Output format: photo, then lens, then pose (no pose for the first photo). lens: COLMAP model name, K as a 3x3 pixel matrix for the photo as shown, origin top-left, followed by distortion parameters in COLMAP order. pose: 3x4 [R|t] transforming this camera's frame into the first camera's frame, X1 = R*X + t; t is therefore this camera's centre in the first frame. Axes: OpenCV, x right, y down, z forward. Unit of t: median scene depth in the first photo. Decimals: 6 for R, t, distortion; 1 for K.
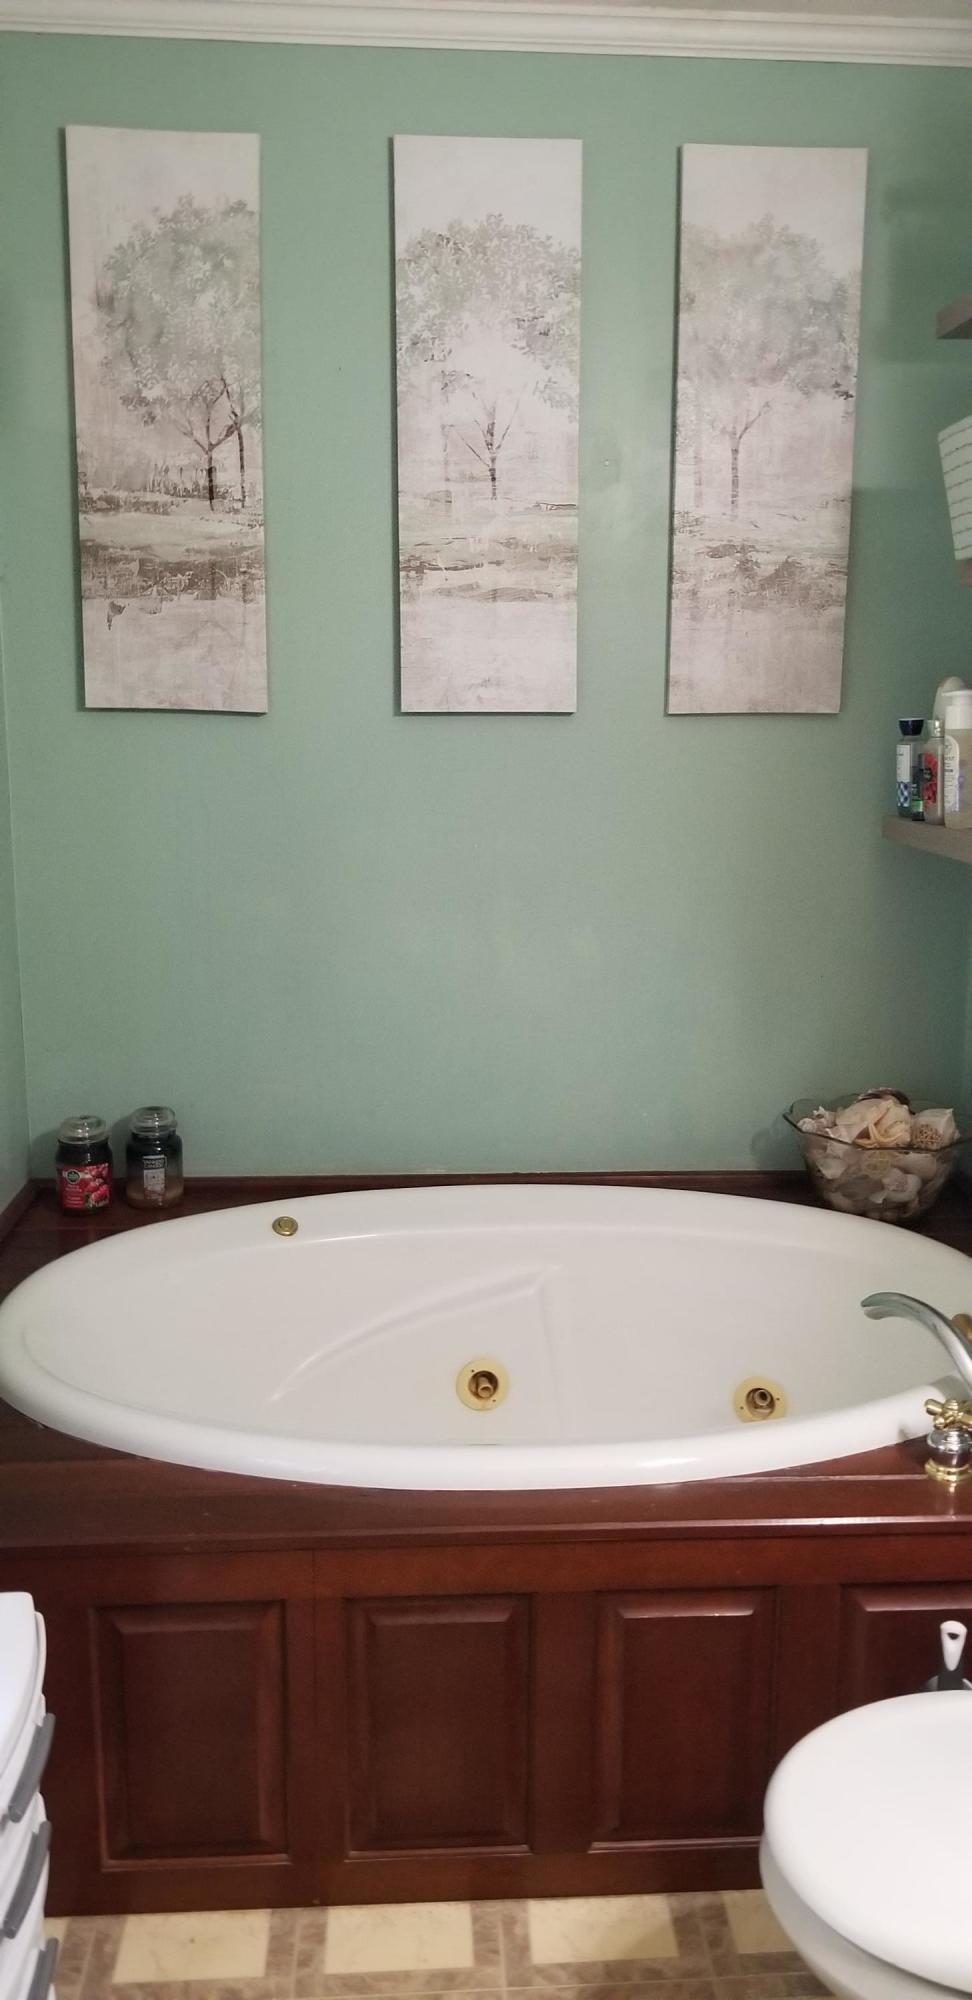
lens RADIAL K [[1629.8, 0, 486.0], [0, 1629.8, 1000.0], [0, 0, 1]] dist [0.125000, -0.268681]
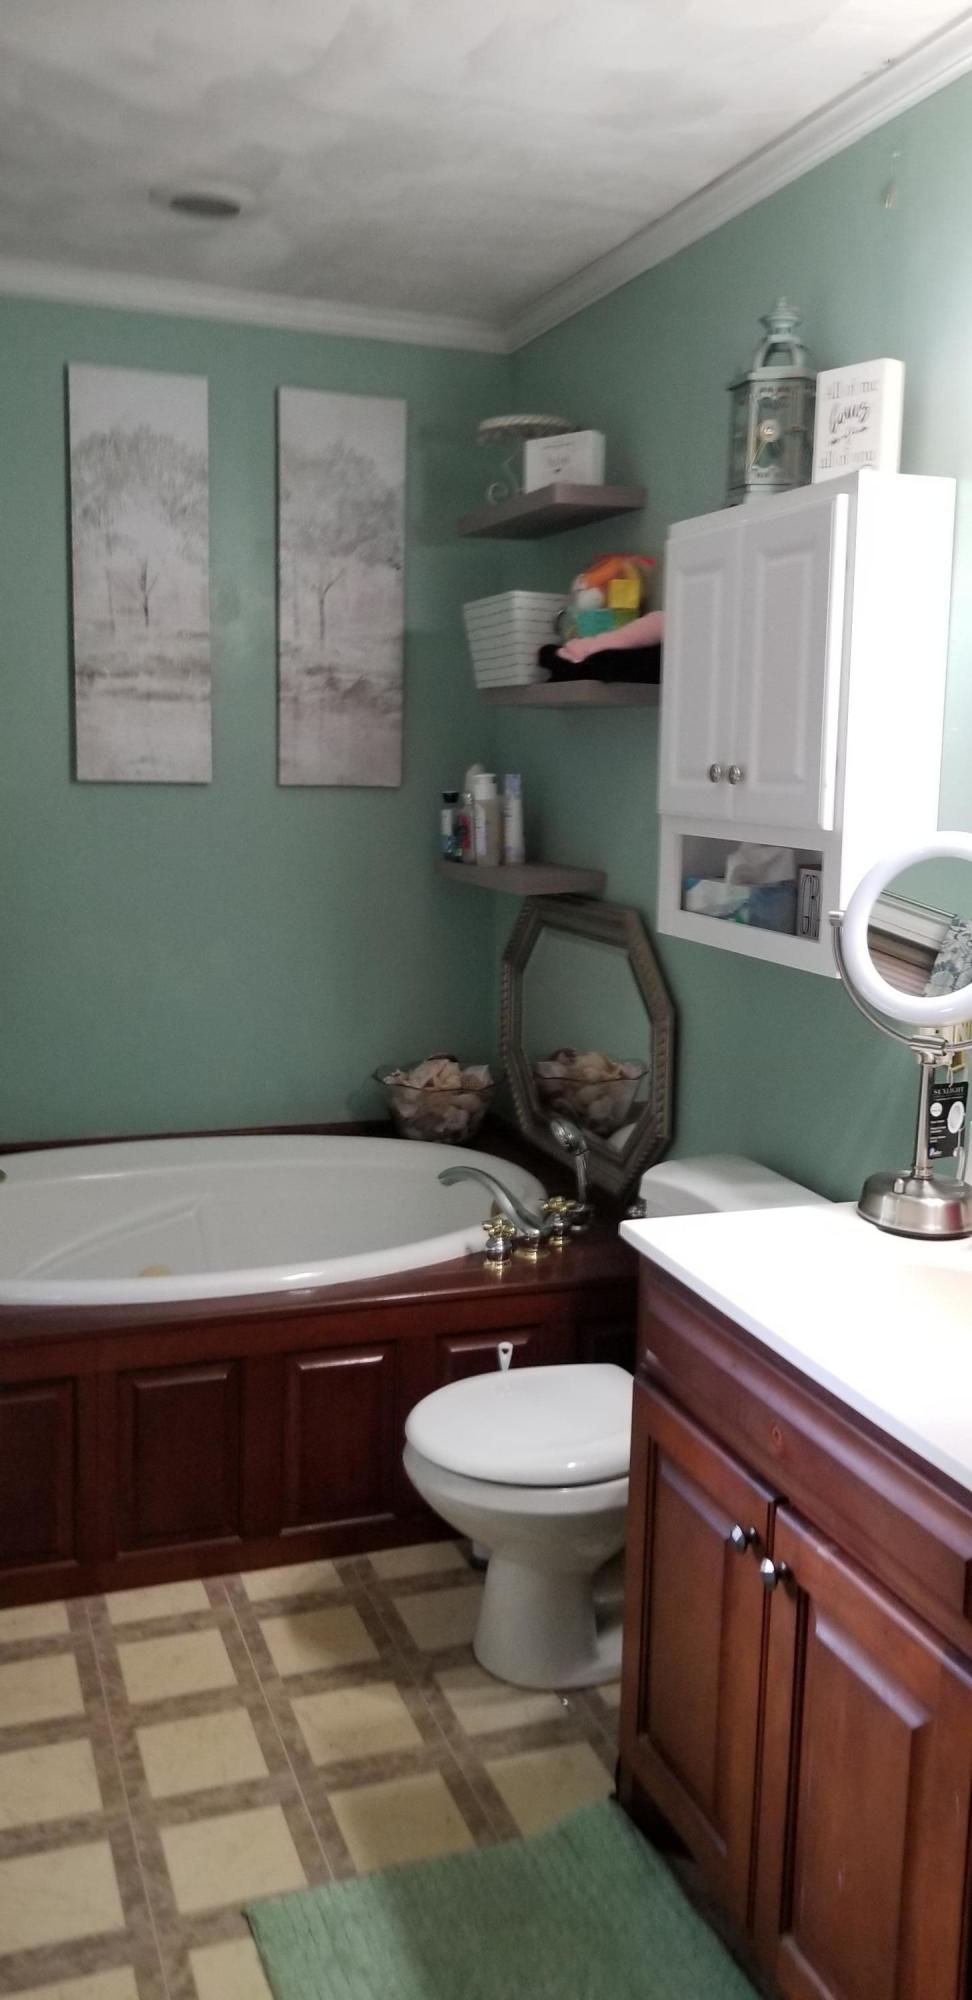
lens RADIAL K [[1590.5, 0, 486.0], [0, 1590.5, 1000.0], [0, 0, 1]] dist [0.003498, 0.001114]
pose [[0.958105, -0.025760, 0.285257, -0.110879], [0.035871, 0.998898, -0.030278, 0.052857], [-0.284162, 0.039242, 0.957973, -0.326779]]
